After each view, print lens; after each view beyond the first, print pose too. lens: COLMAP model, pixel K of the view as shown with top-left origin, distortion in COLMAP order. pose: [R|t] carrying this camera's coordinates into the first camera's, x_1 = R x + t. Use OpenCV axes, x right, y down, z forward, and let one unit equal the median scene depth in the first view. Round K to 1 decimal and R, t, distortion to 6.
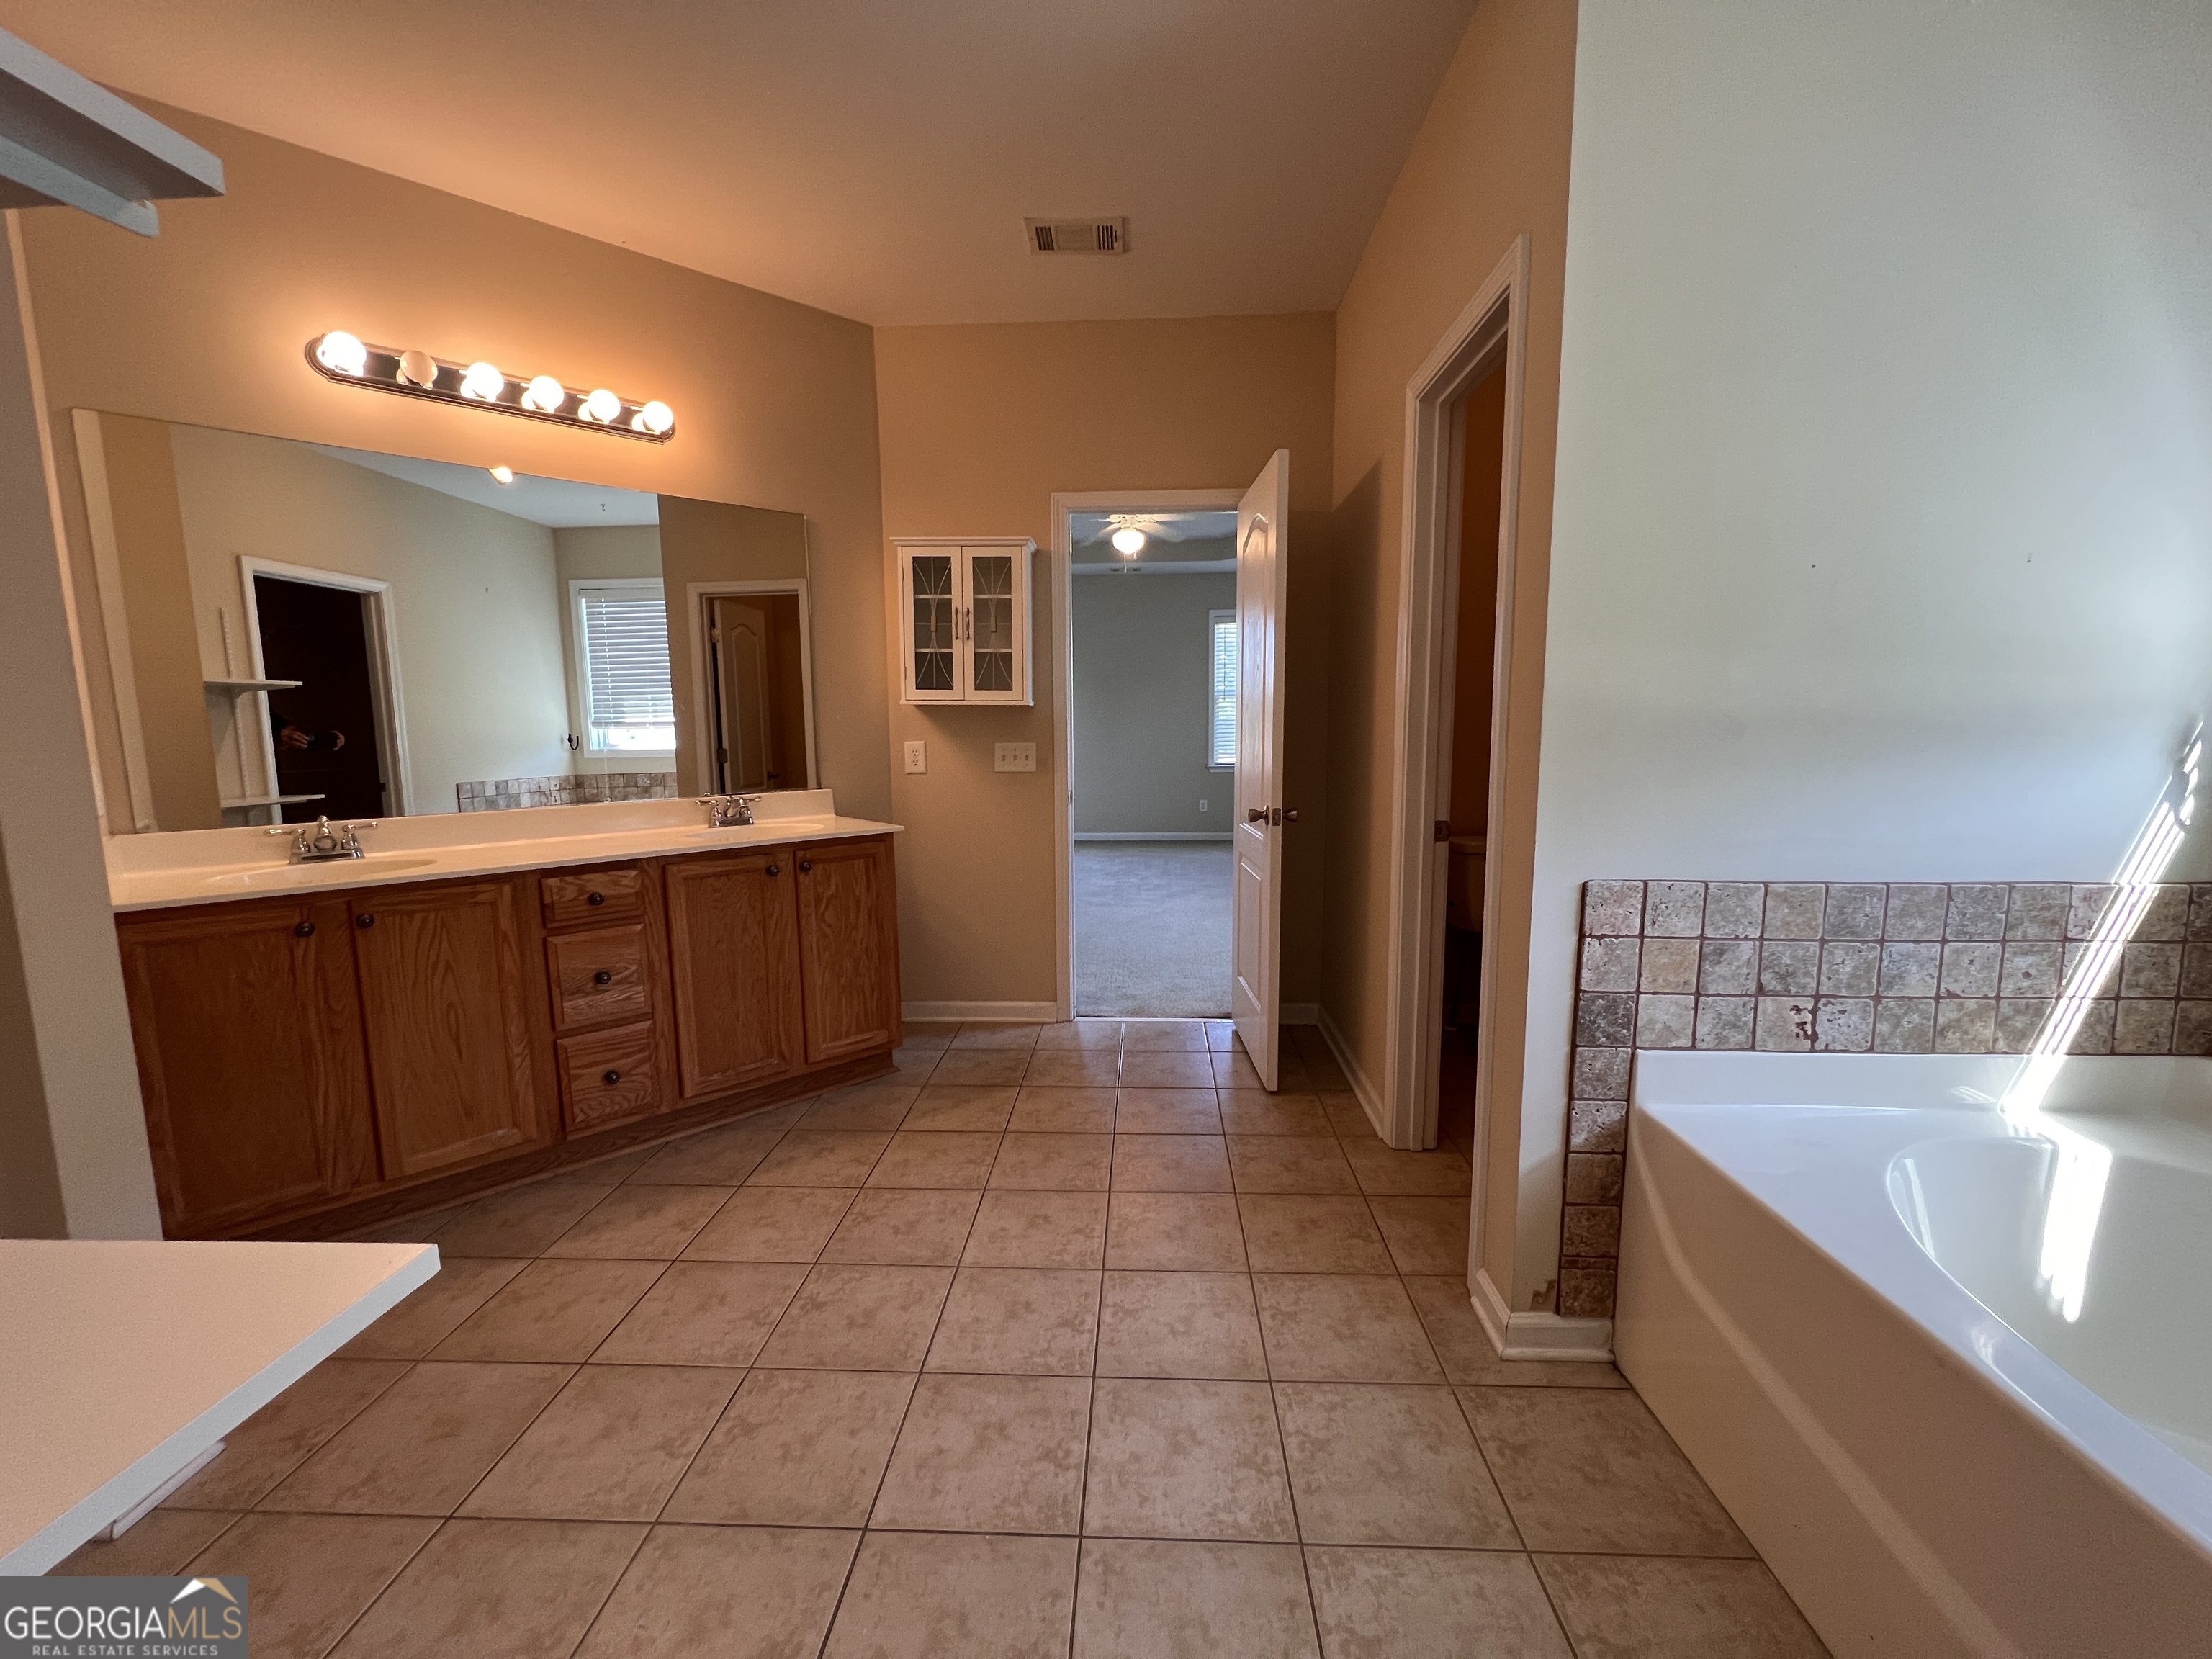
lens RADIAL K [[881.5, 0, 1102.2], [0, 881.5, 829.1], [0, 0, 1]] dist [0.003400, -0.000474]
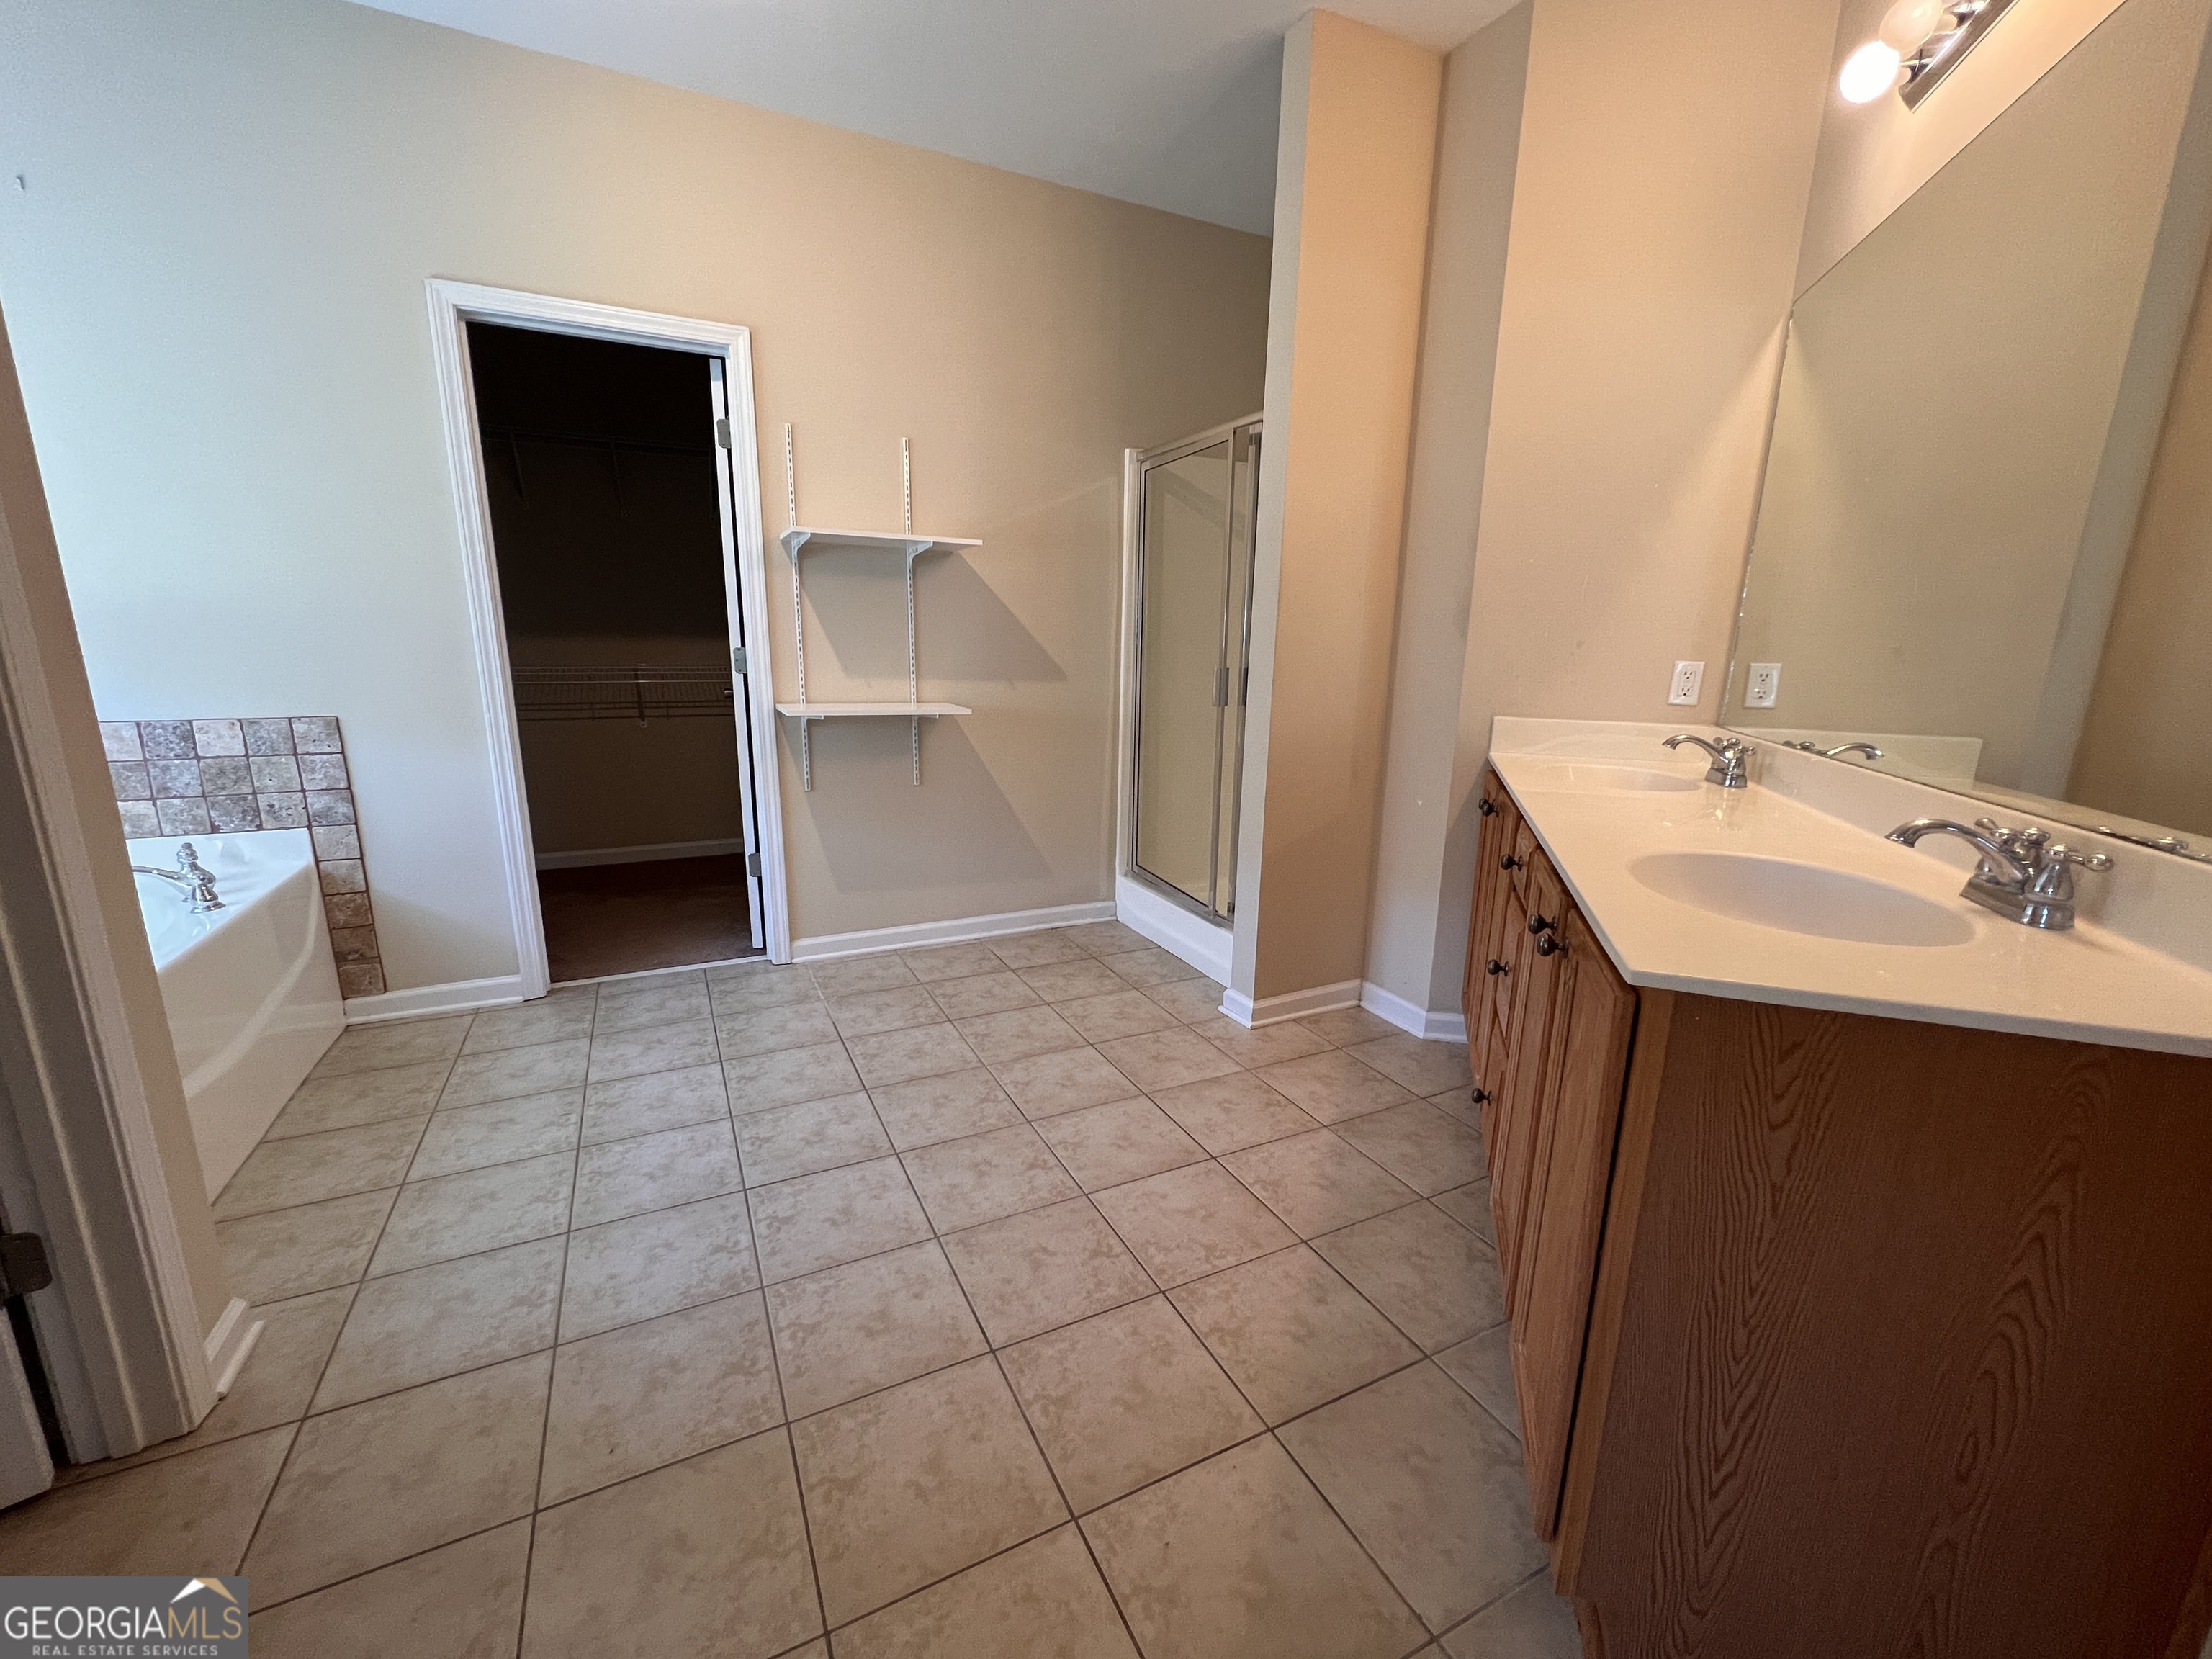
lens RADIAL K [[902.6, 0, 1108.3], [0, 902.6, 834.7], [0, 0, 1]] dist [0.000016, 0.000959]
pose [[-0.868201, 0.104681, -0.485046, 0.068477], [-0.065612, 0.944694, 0.321323, -0.152641], [0.491857, 0.310797, -0.813316, 1.380113]]
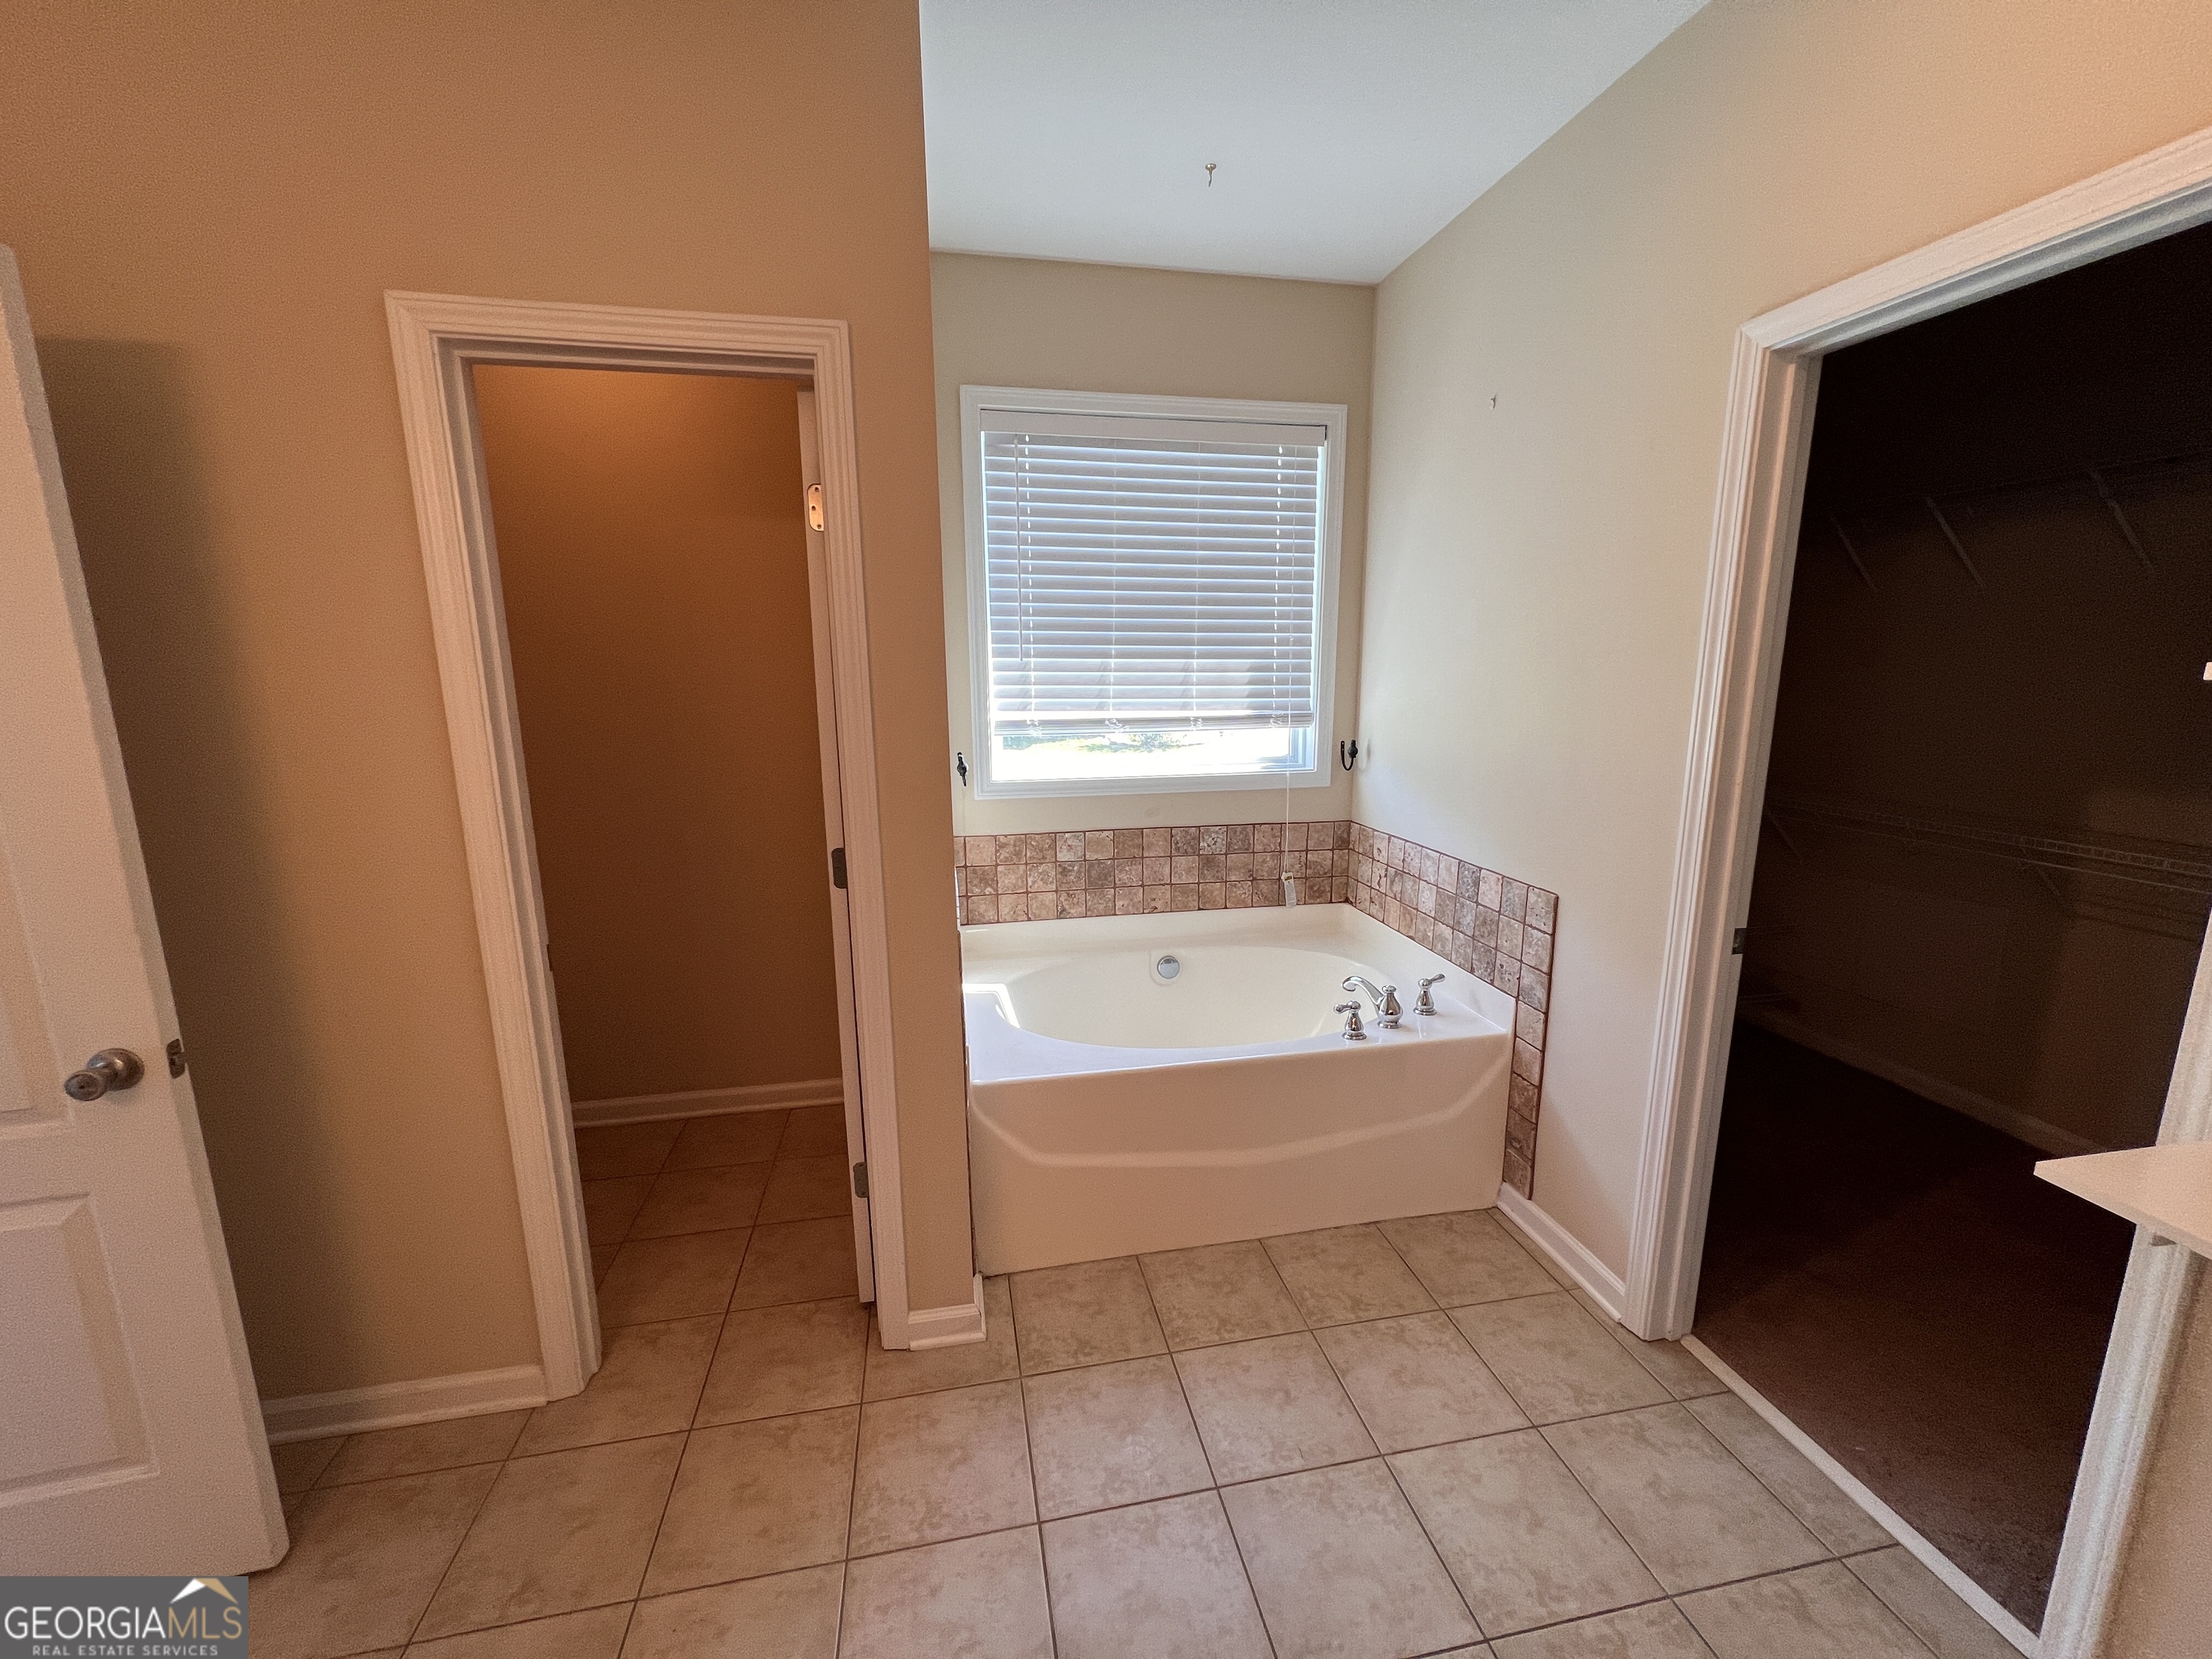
lens RADIAL K [[881.5, 0, 1112.7], [0, 881.5, 834.8], [0, 0, 1]] dist [0.003400, -0.000474]
pose [[-0.246926, -0.172533, 0.953551, -0.405011], [0.122495, 0.970571, 0.207333, -0.187150], [-0.961261, 0.168001, -0.218525, 0.672005]]
